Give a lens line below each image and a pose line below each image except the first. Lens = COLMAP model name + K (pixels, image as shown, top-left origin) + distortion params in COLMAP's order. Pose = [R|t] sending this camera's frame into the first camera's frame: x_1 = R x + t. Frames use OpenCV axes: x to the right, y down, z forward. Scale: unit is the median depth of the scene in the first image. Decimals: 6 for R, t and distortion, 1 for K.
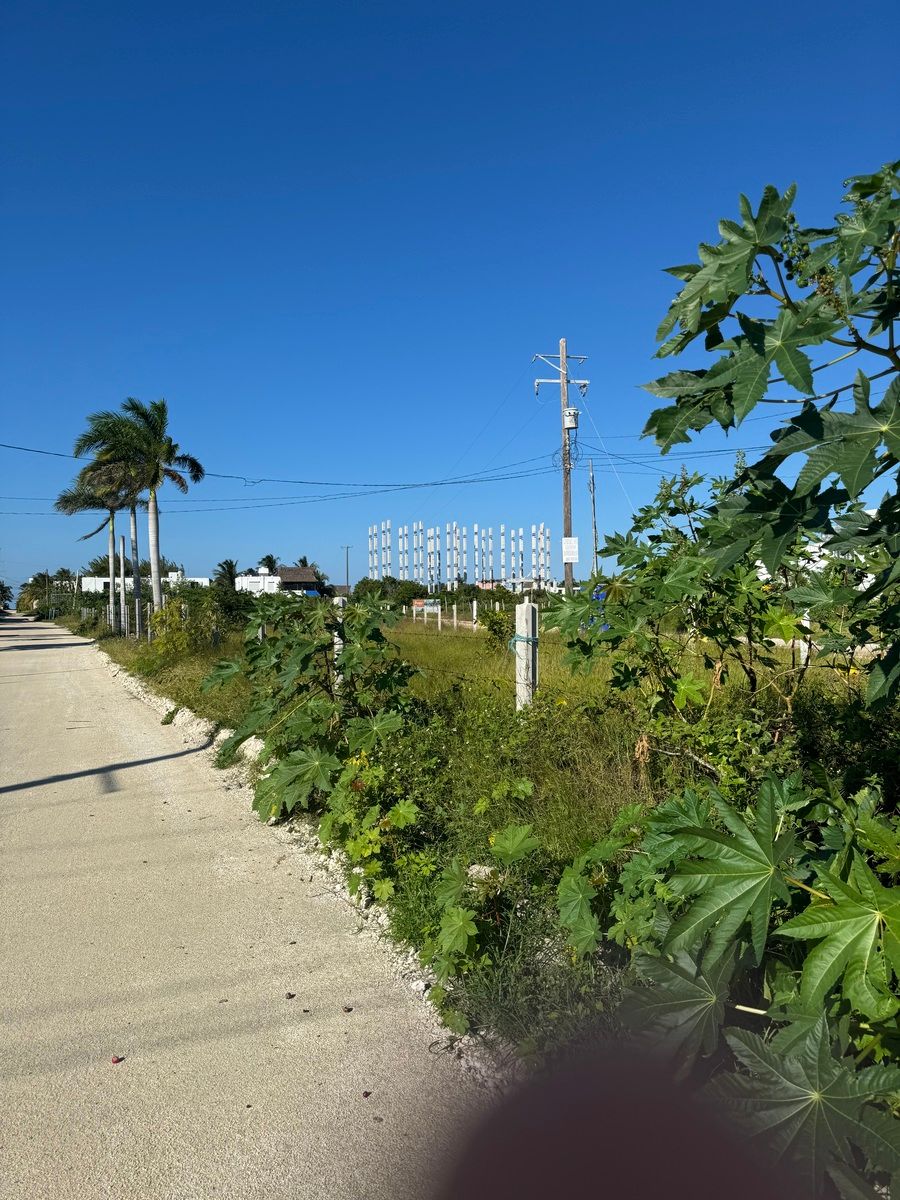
lens RADIAL K [[820.8, 0, 456.7], [0, 820.8, 613.0], [0, 0, 1]] dist [0.078754, -0.021444]
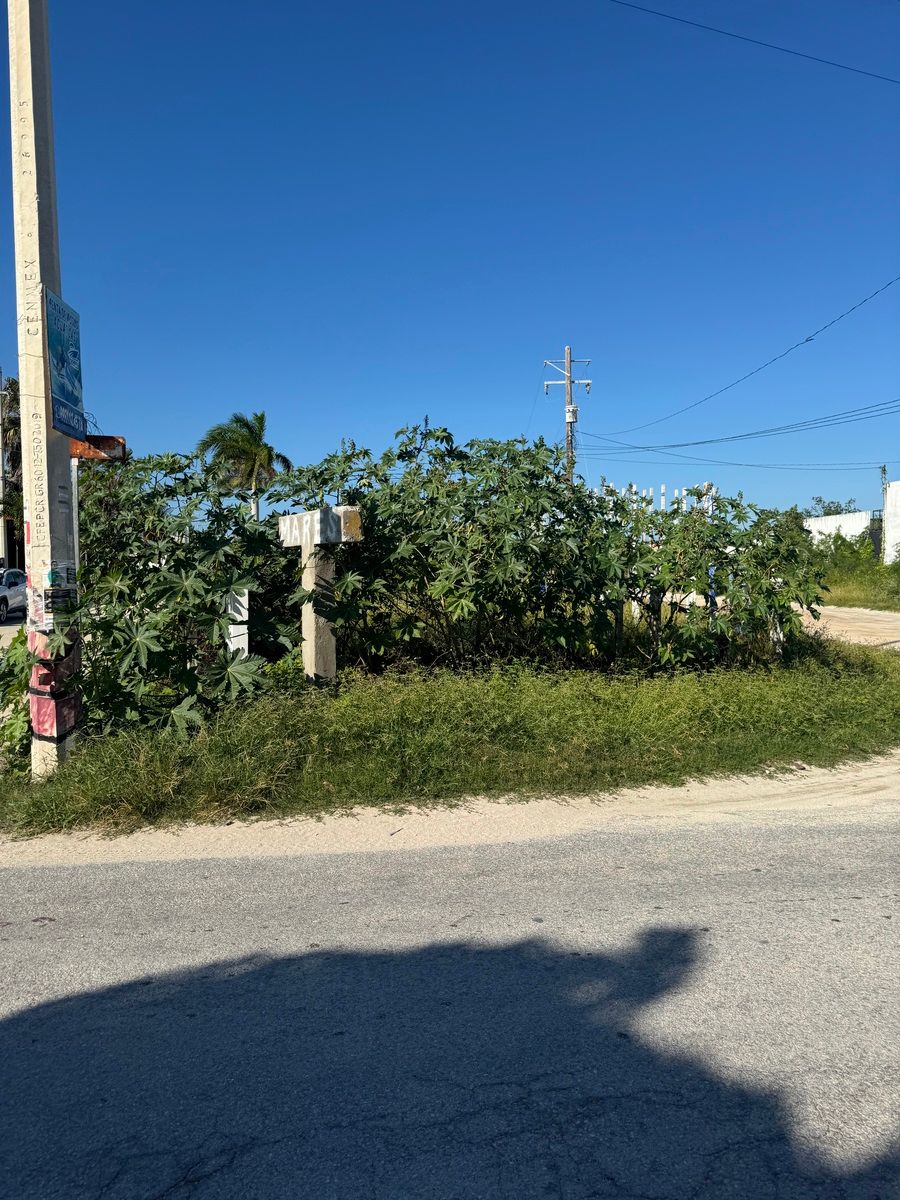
lens RADIAL K [[820.8, 0, 446.0], [0, 820.8, 607.9], [0, 0, 1]] dist [0.078754, -0.021444]
pose [[0.968481, 0.020679, -0.248229, 0.052373], [-0.009752, 0.998932, 0.045170, -0.001580], [0.248898, -0.041326, 0.967648, -0.041881]]
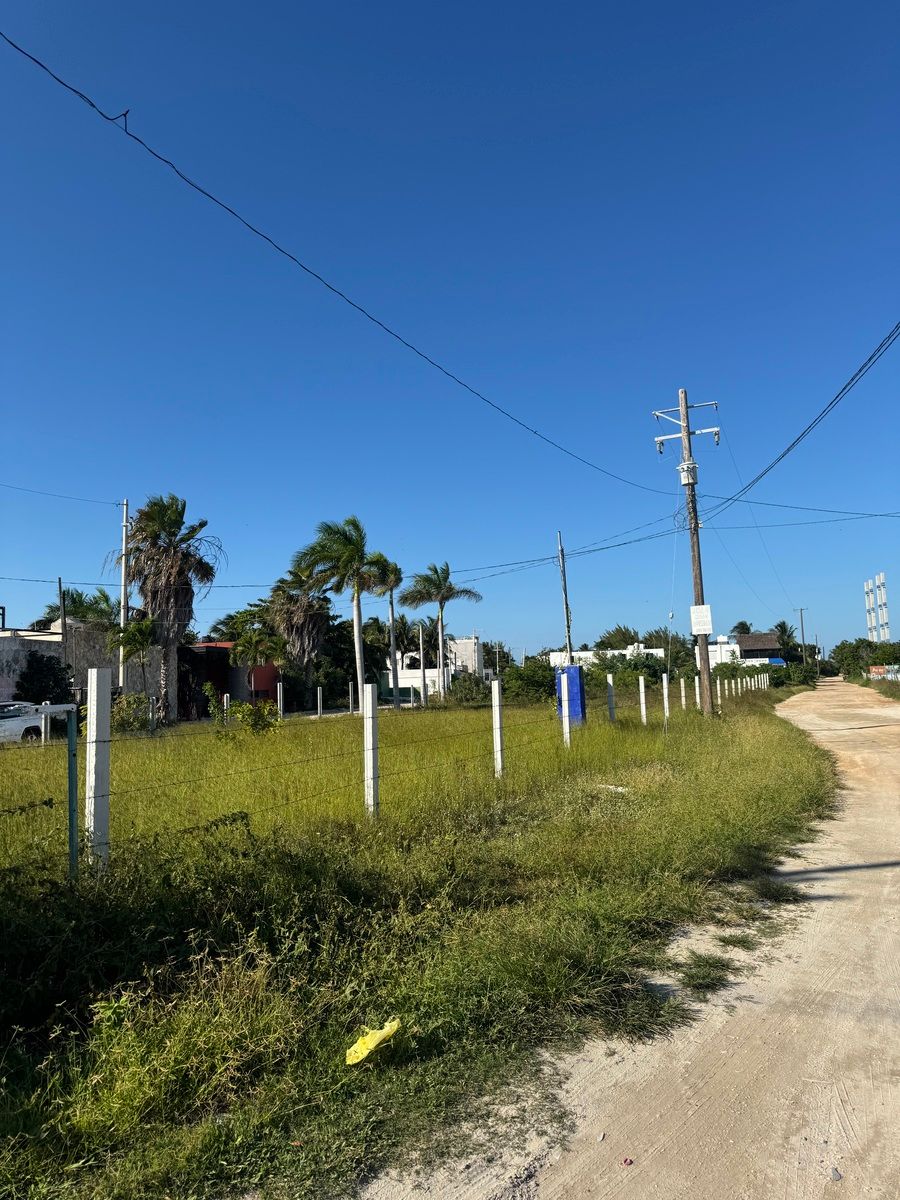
lens RADIAL K [[820.8, 0, 446.8], [0, 820.8, 589.6], [0, 0, 1]] dist [0.078754, -0.021444]
pose [[0.801188, -0.081790, -0.592797, 0.088760], [0.016404, 0.993245, -0.114870, -0.002429], [0.598188, 0.082308, 0.797118, 0.027472]]
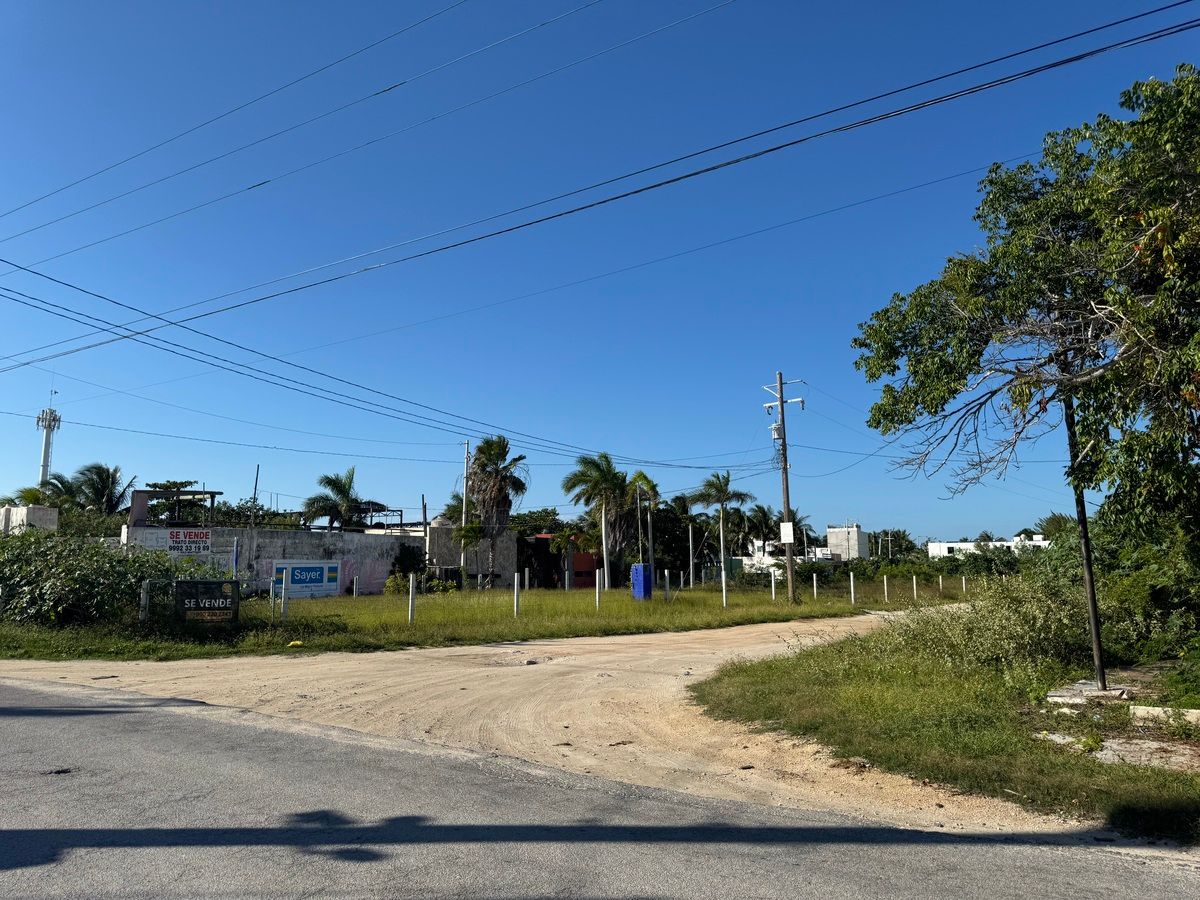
lens RADIAL K [[820.8, 0, 604.8], [0, 820.8, 411.9], [0, 0, 1]] dist [0.078754, -0.021444]
pose [[0.566956, -0.146289, -0.810654, 0.206561], [-0.010908, 0.982685, -0.184963, -0.004158], [0.823676, 0.113709, 0.555544, 0.009025]]
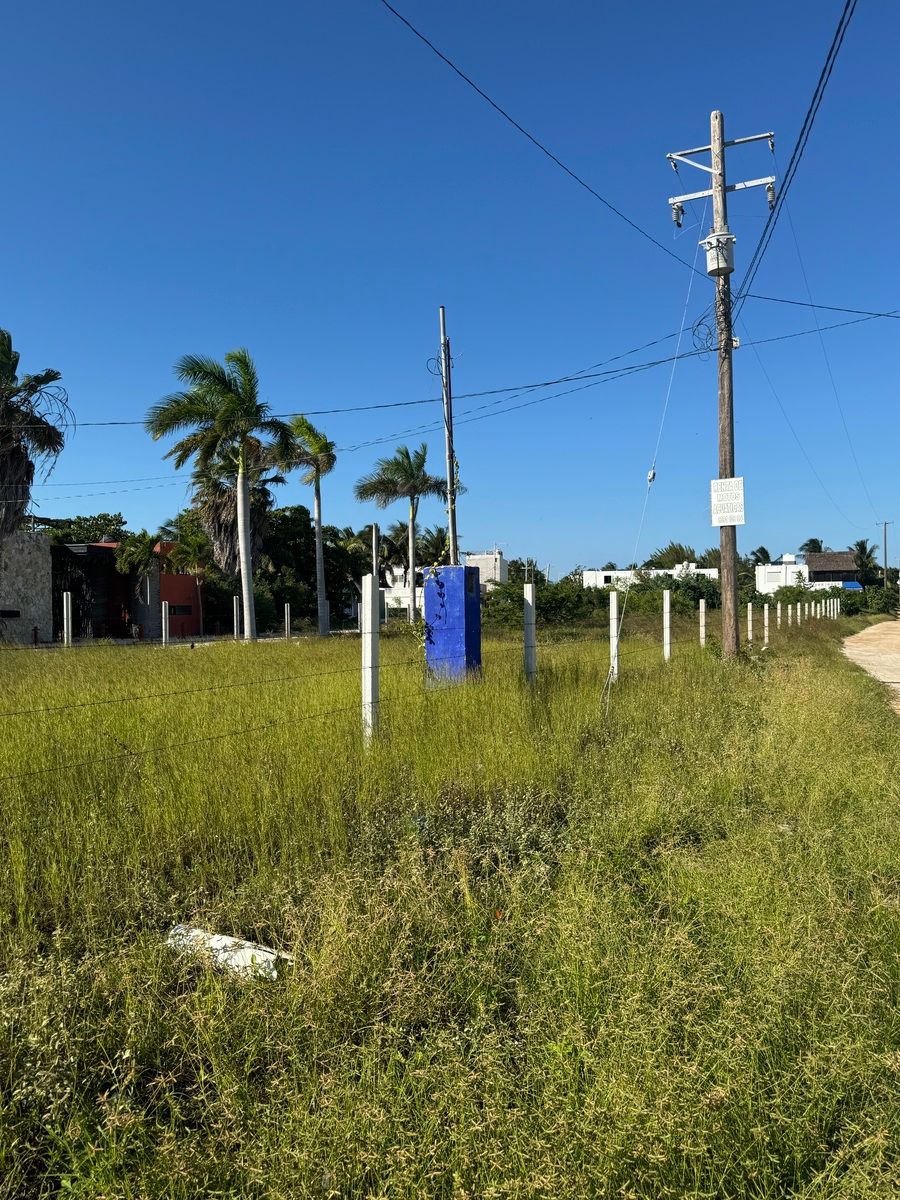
lens RADIAL K [[912.5, 0, 450.4], [0, 912.5, 593.3], [0, 0, 1]] dist [0.048602, -0.046535]
pose [[0.779854, -0.005527, -0.625937, 0.073464], [-0.004772, 0.999879, -0.014773, -0.001630], [0.625943, 0.014508, 0.779734, 0.085656]]
